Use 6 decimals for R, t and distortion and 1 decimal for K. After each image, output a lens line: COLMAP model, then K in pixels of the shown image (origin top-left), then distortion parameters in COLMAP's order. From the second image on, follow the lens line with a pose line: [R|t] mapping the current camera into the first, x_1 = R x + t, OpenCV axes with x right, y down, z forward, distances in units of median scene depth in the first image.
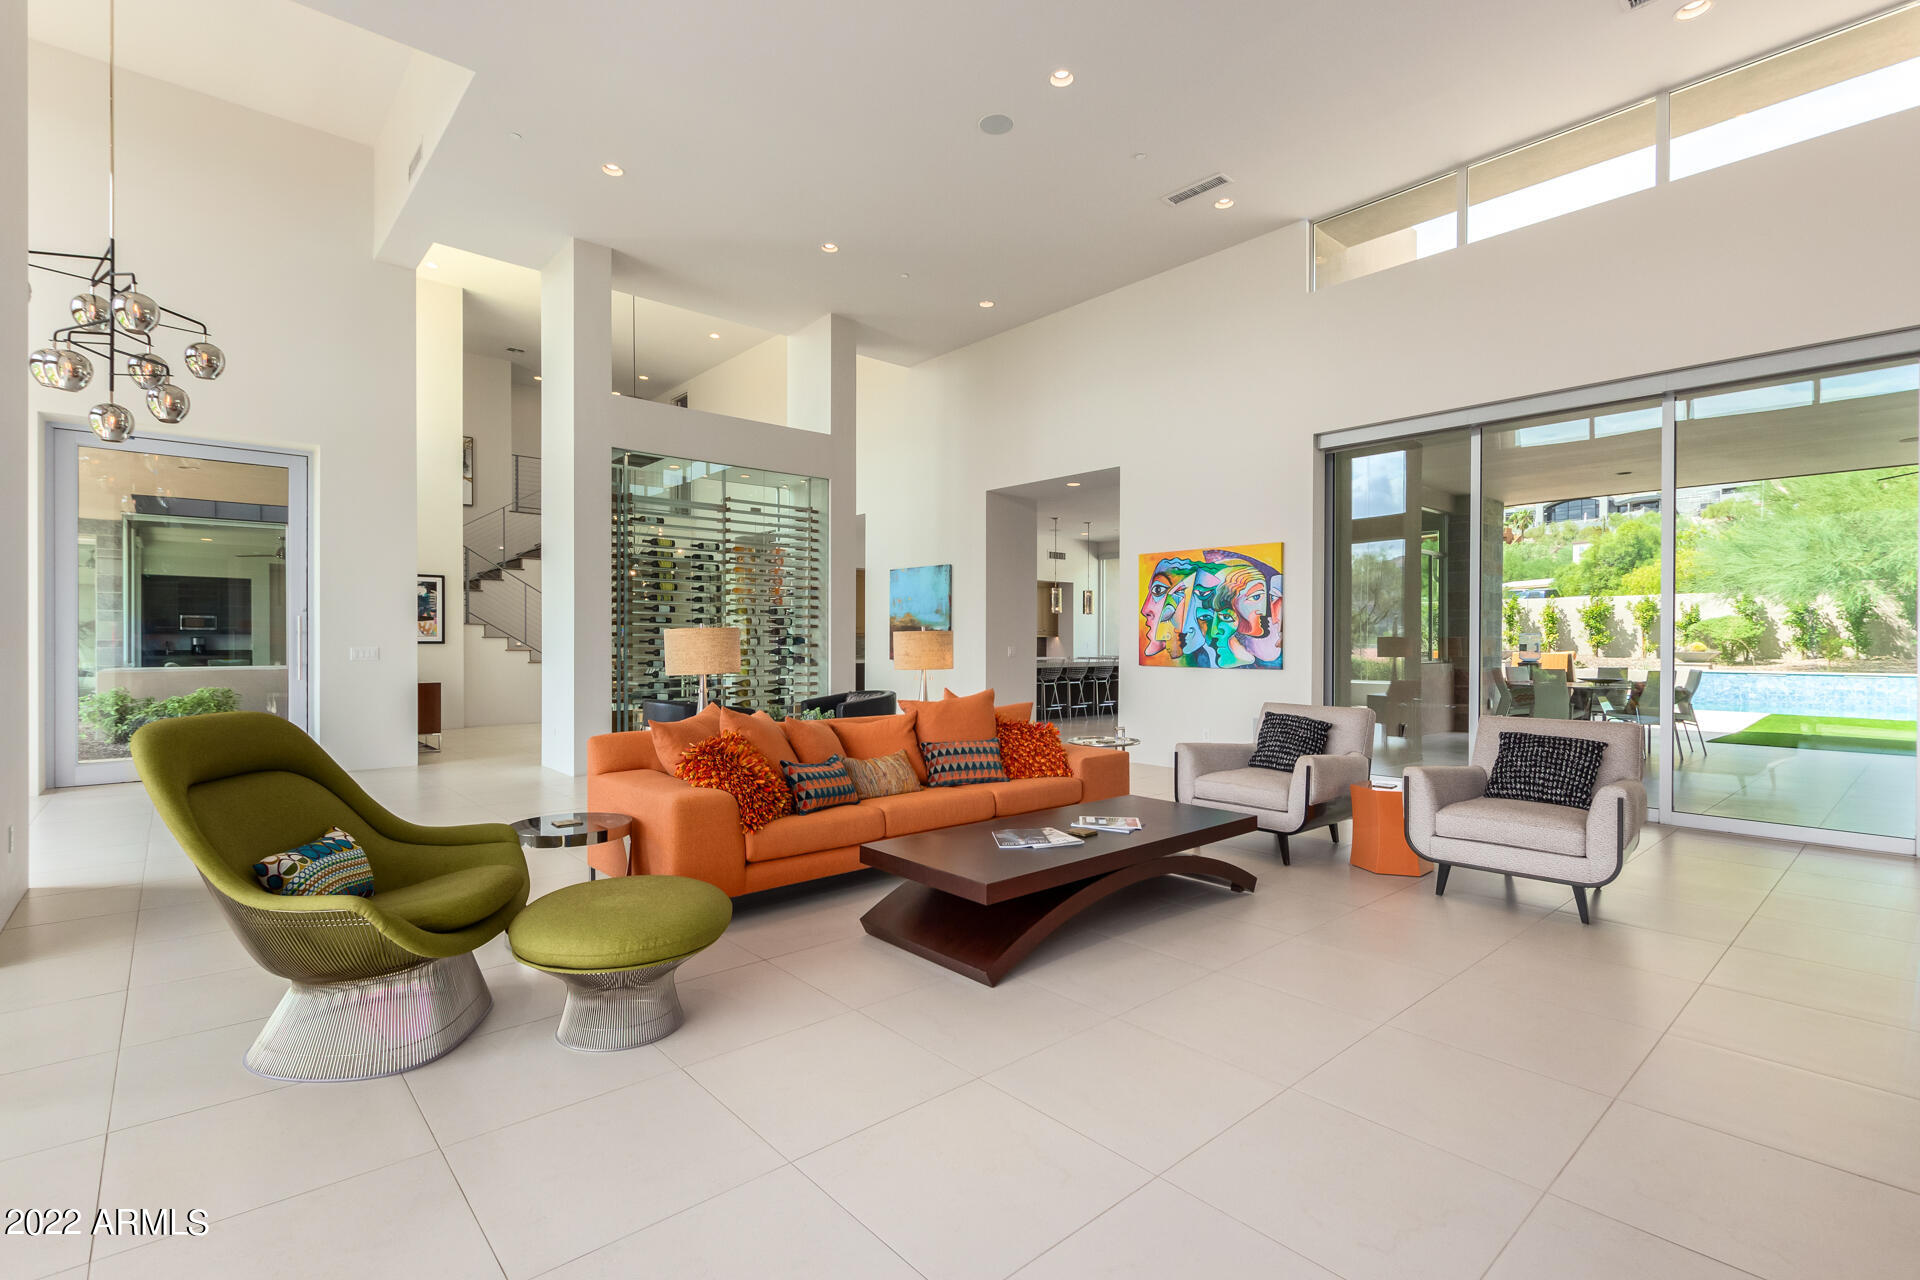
lens RADIAL K [[885.9, 0, 960.0], [0, 885.9, 640.0], [0, 0, 1]] dist [0.000124, -0.000027]
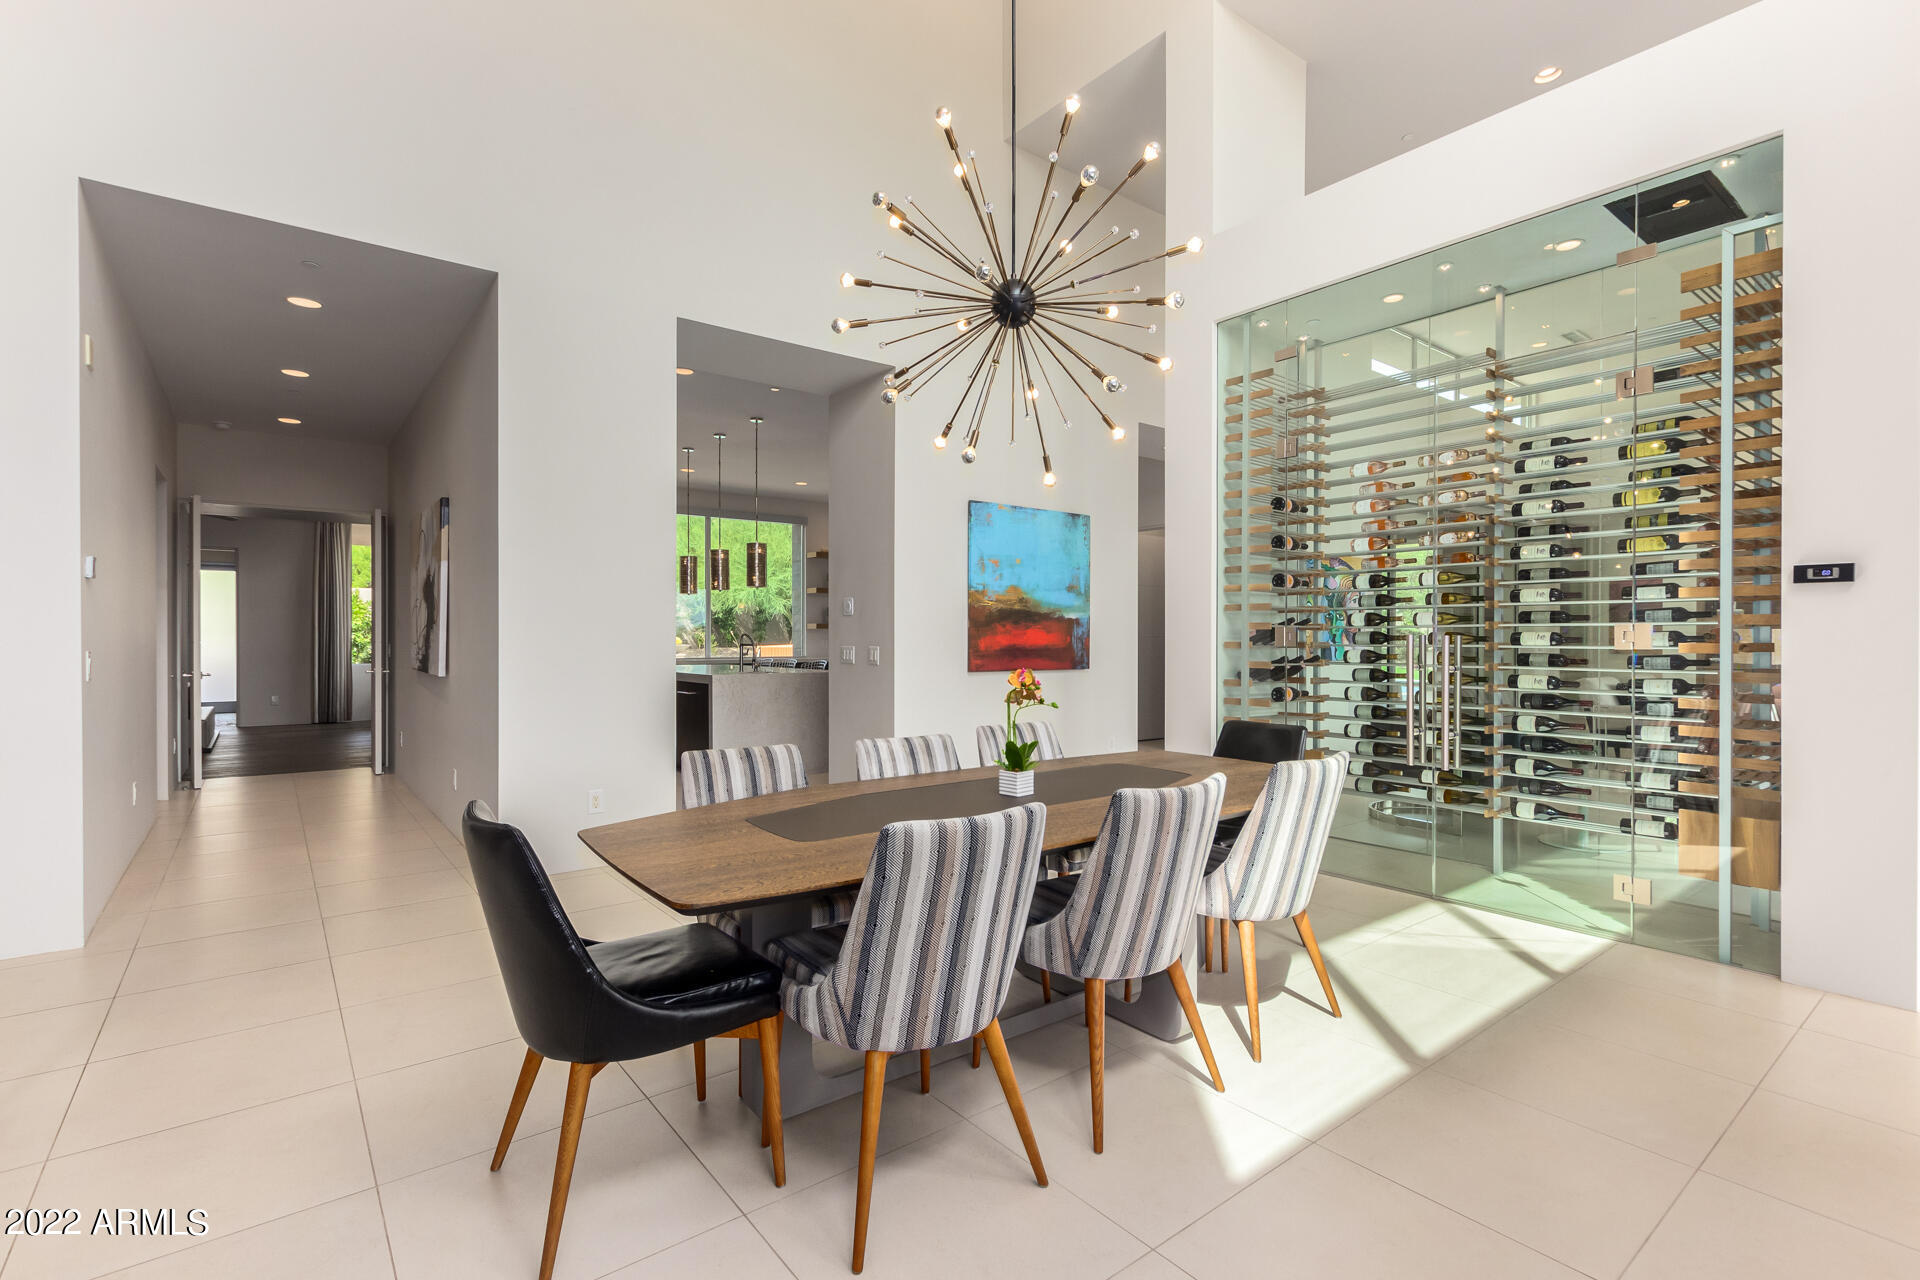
lens RADIAL K [[885.9, 0, 960.0], [0, 885.9, 640.0], [0, 0, 1]] dist [0.000124, -0.000027]
pose [[0.058522, -0.001990, 0.998284, -0.639415], [-0.000156, 0.999998, 0.002003, 0.002182], [-0.998286, -0.000273, 0.058522, 1.040112]]
